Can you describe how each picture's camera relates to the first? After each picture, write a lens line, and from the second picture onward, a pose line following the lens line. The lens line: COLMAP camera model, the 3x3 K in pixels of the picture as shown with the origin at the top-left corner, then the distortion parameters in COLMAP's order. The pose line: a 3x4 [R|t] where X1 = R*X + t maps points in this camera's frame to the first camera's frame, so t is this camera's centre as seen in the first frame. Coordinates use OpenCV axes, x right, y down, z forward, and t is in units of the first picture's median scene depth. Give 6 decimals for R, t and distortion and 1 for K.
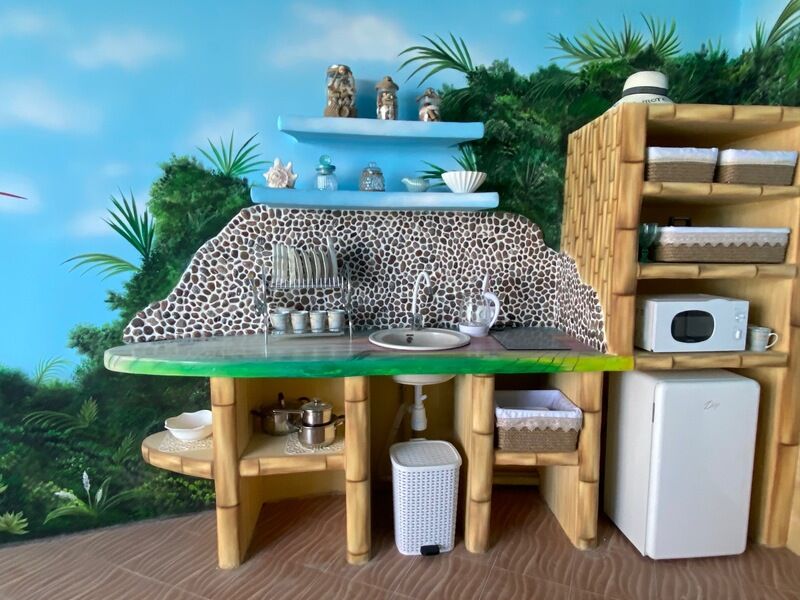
lens RADIAL K [[492.1, 0, 401.9], [0, 492.1, 301.0], [0, 0, 1]] dist [0.015185, -0.011207]
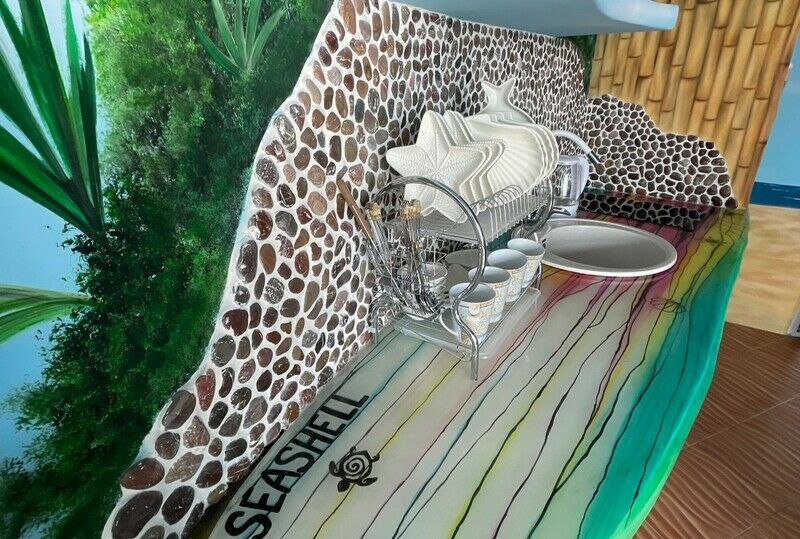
lens RADIAL K [[430.9, 0, 392.3], [0, 430.9, 270.9], [0, 0, 1]] dist [-0.007430, 0.001819]
pose [[0.687695, -0.314582, 0.654304, -0.536490], [0.108667, 0.935695, 0.335659, -0.113254], [-0.717821, -0.159730, 0.677657, 0.778916]]
